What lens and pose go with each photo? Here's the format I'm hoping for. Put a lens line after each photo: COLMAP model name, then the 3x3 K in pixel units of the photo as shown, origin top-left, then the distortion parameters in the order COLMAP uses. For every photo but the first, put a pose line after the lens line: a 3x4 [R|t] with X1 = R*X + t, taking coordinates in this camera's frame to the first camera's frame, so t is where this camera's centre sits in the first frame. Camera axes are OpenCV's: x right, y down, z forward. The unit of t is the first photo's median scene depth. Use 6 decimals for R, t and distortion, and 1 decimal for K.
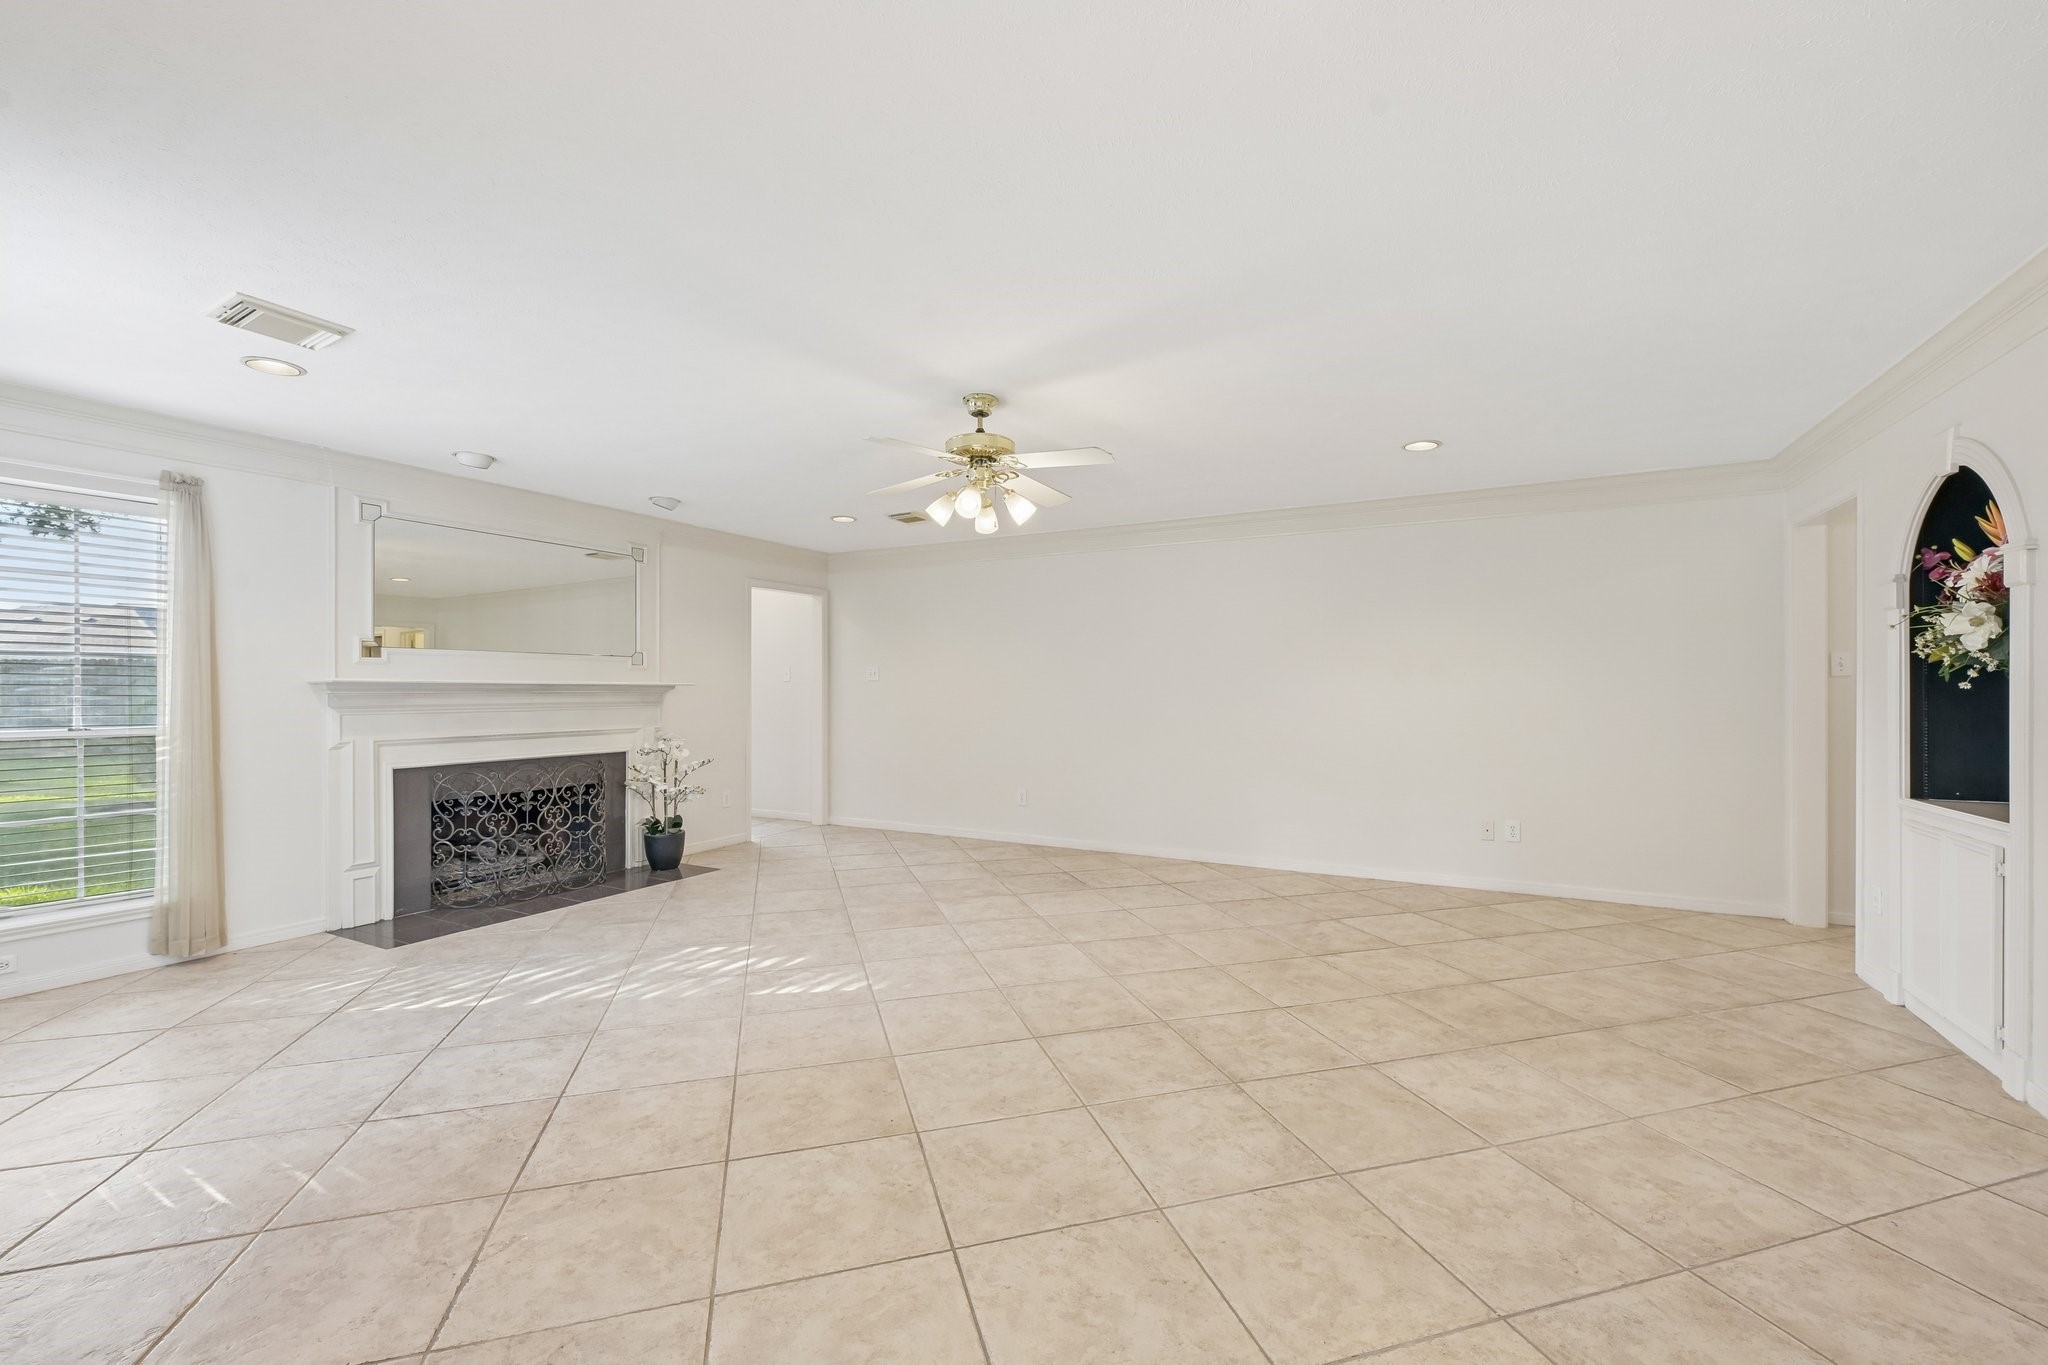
lens RADIAL K [[836.5, 0, 1025.5], [0, 836.5, 691.6], [0, 0, 1]] dist [0.002127, -0.000015]
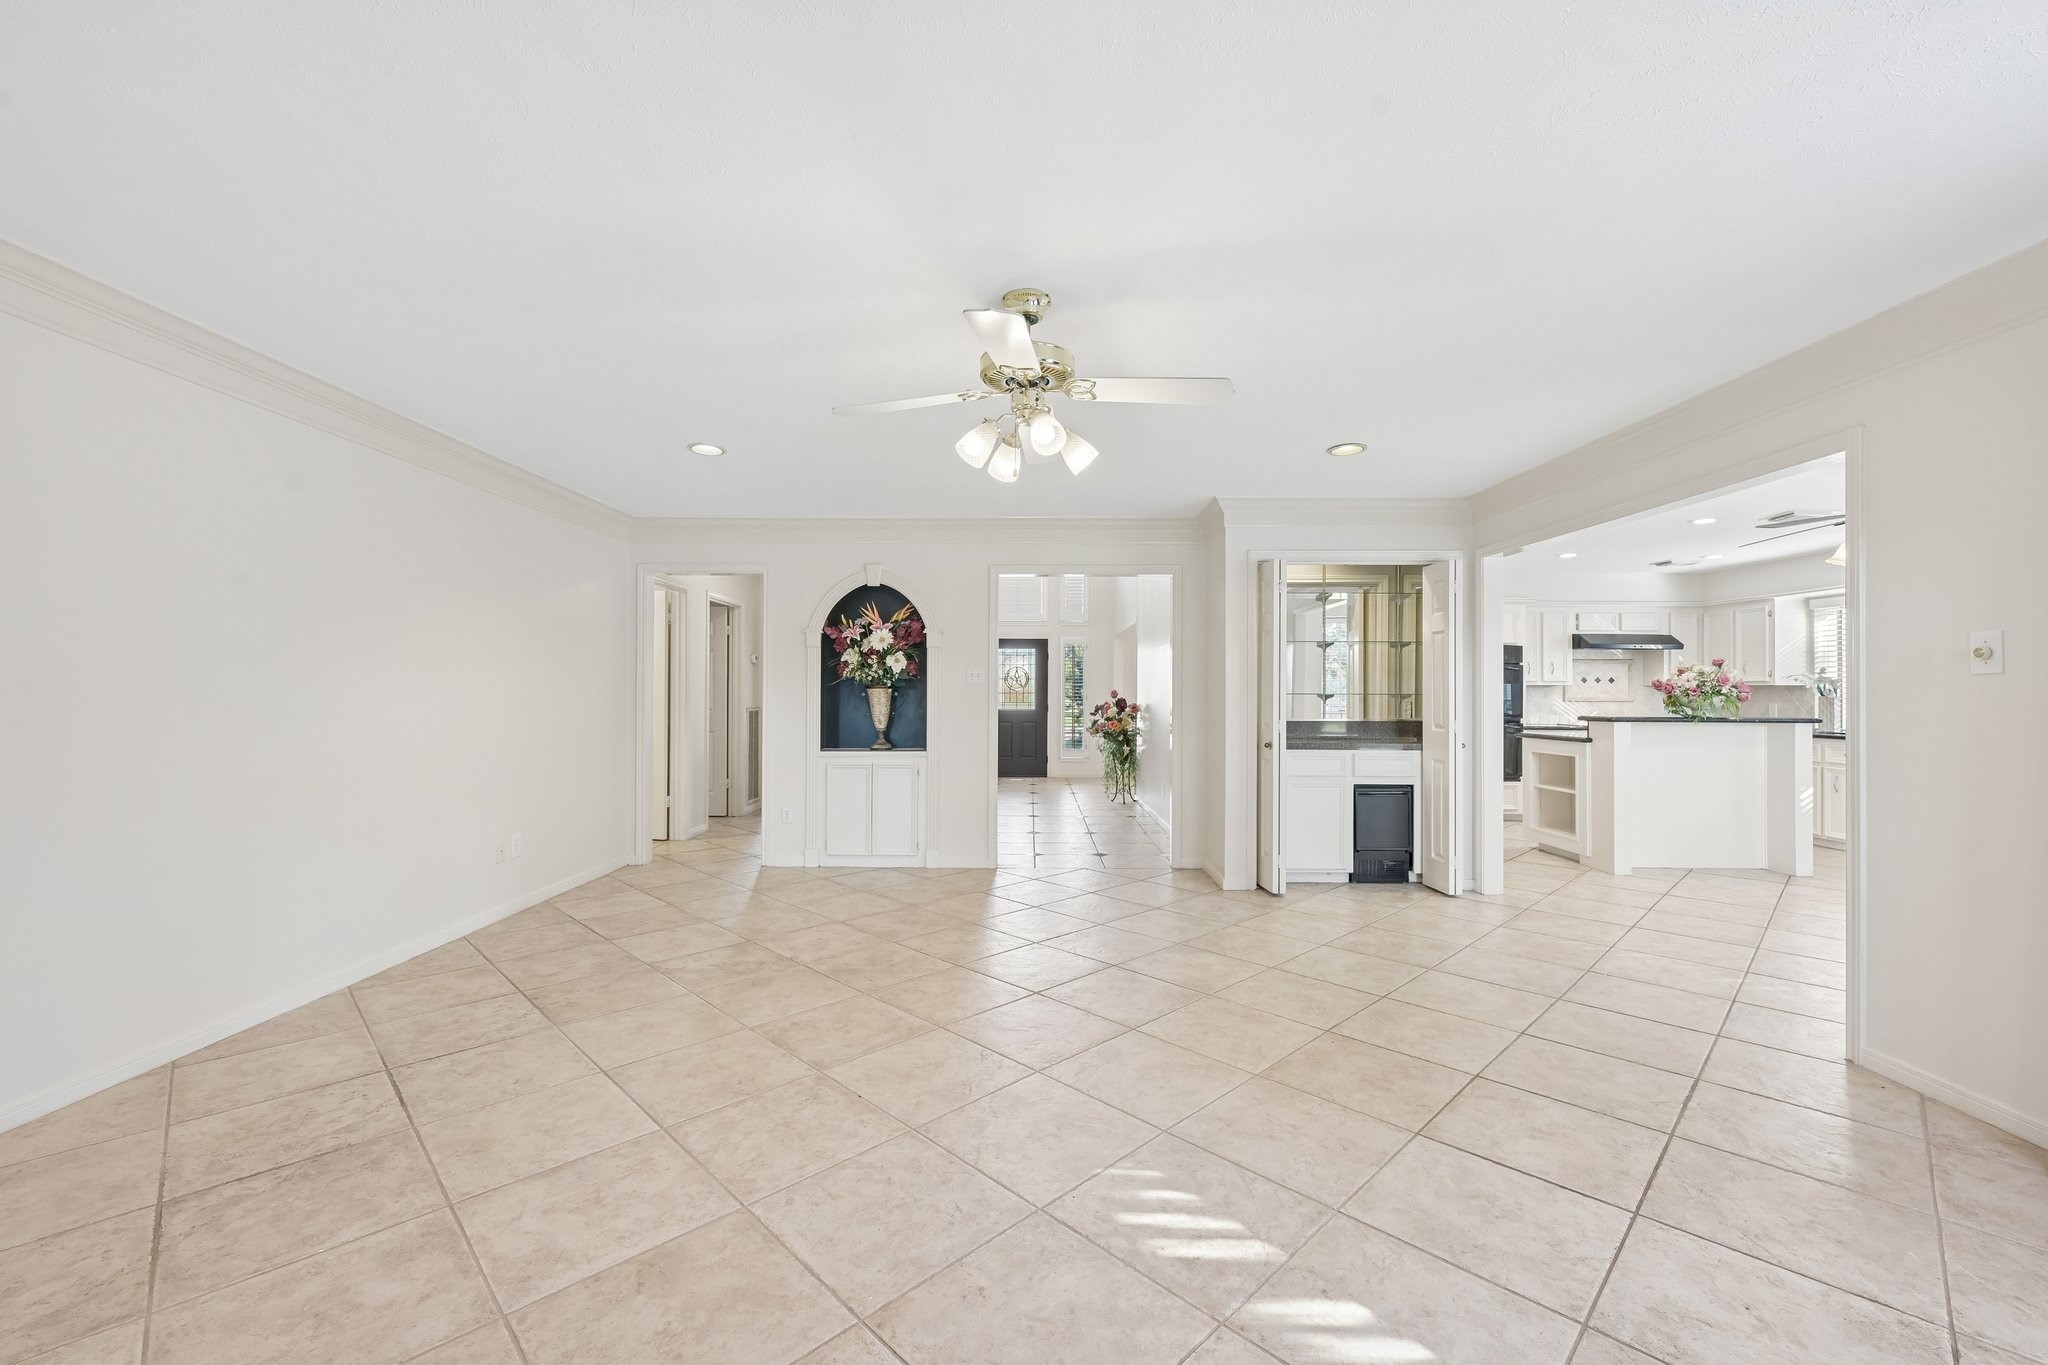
lens RADIAL K [[836.5, 0, 1025.5], [0, 836.5, 691.6], [0, 0, 1]] dist [0.002127, -0.000015]
pose [[-0.472965, 0.000597, 0.881081, -0.622769], [0.000552, 1.000000, -0.000381, -0.001960], [-0.881081, 0.000306, -0.472965, 1.196285]]
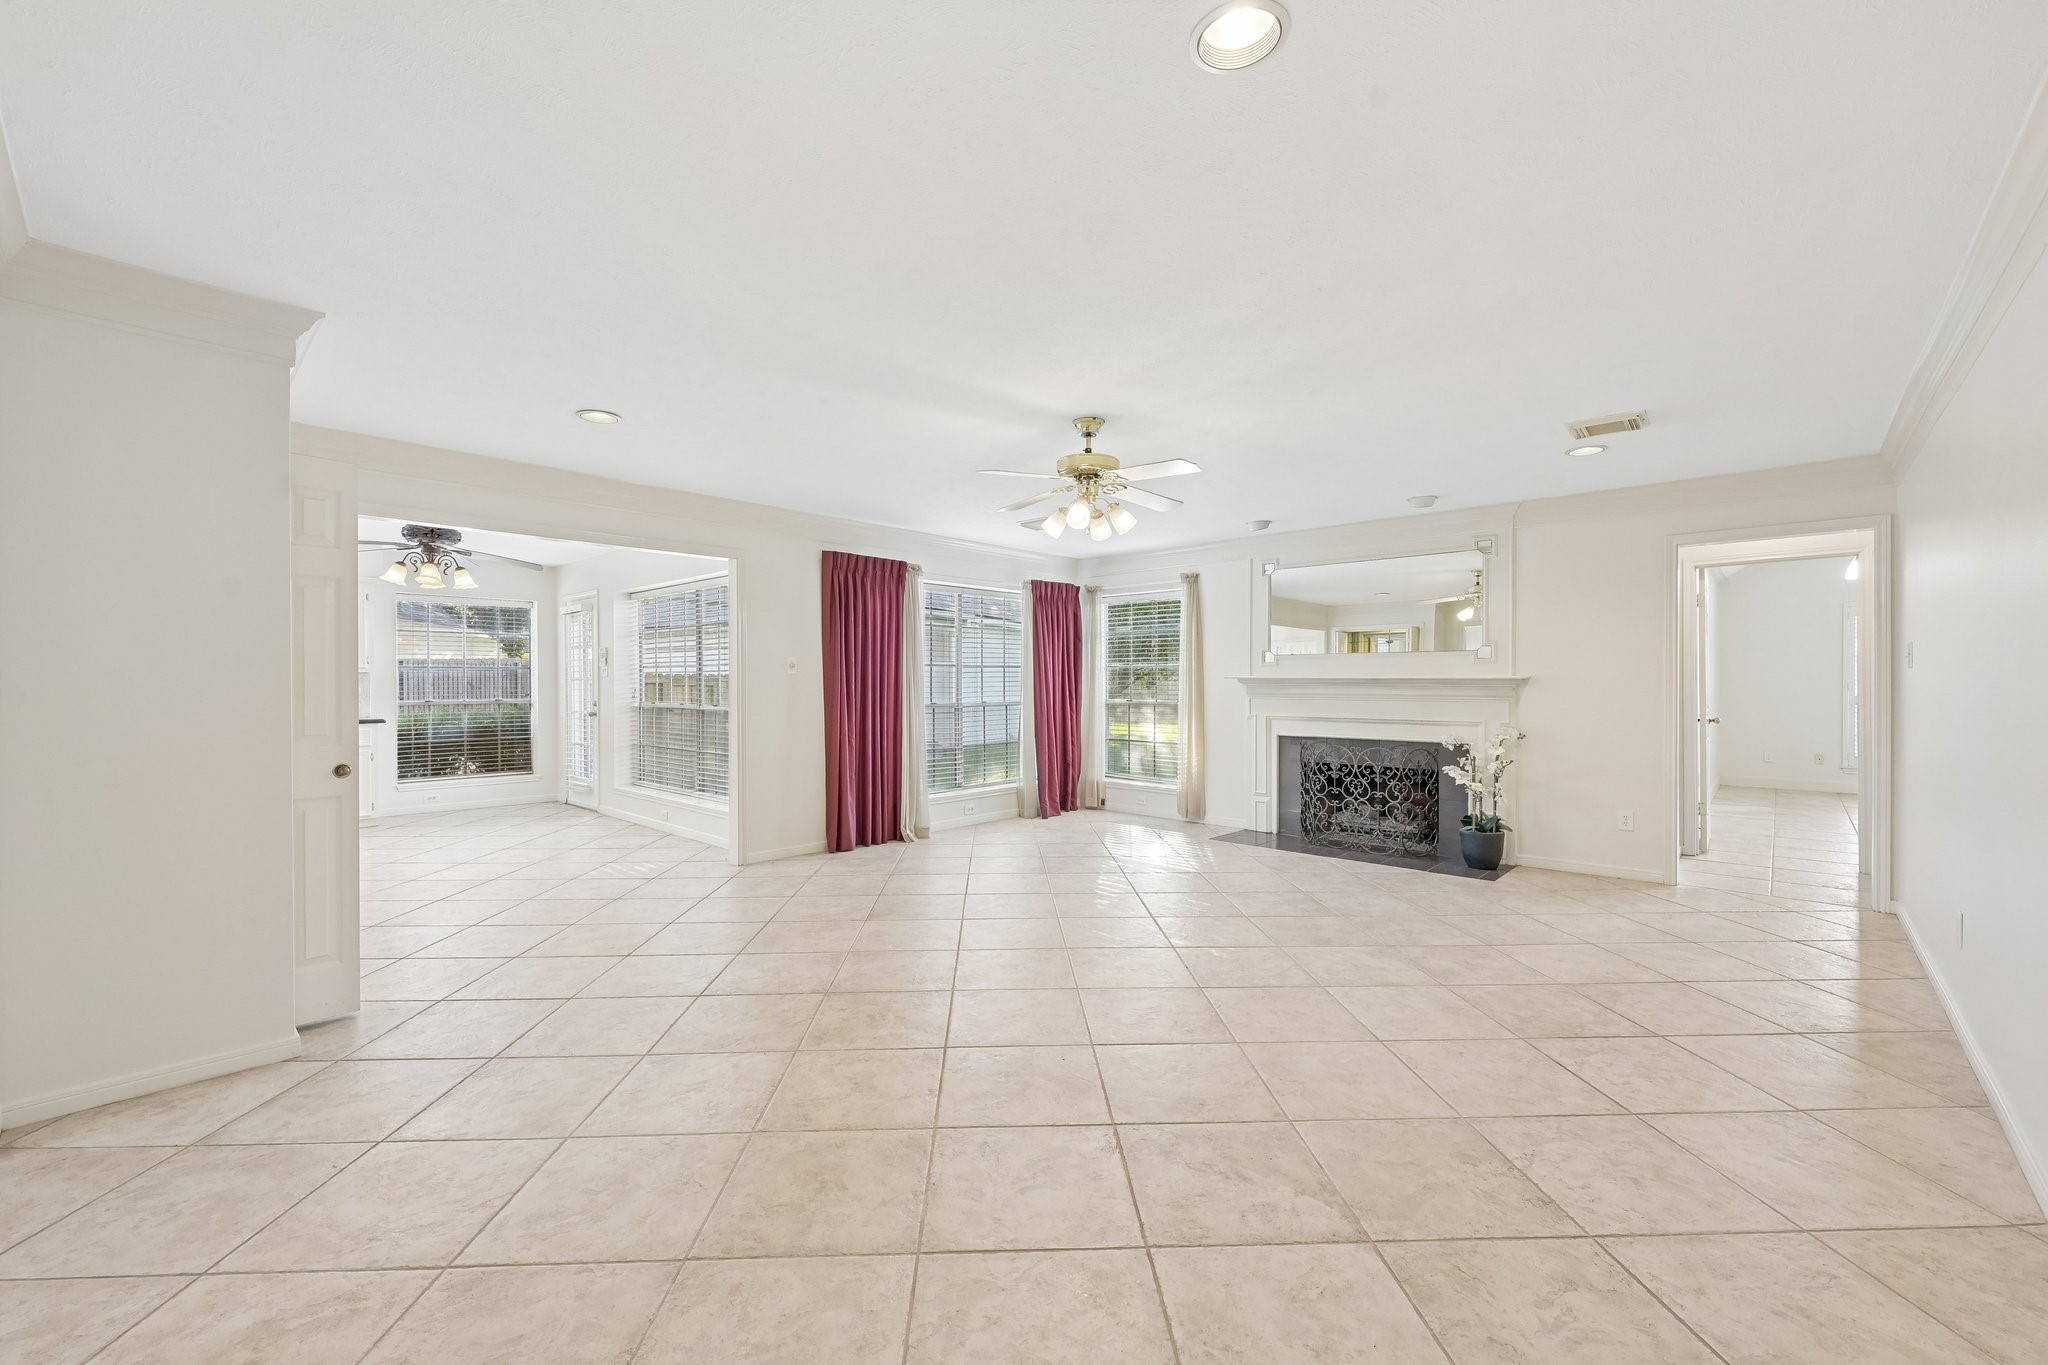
lens RADIAL K [[807.0, 0, 1021.8], [0, 807.0, 703.2], [0, 0, 1]] dist [0.000248, 0.000035]
pose [[-0.248336, 0.024201, -0.968372, 0.893850], [-0.000170, 0.999687, 0.025028, -0.003267], [0.968674, 0.006380, -0.248254, 1.047556]]
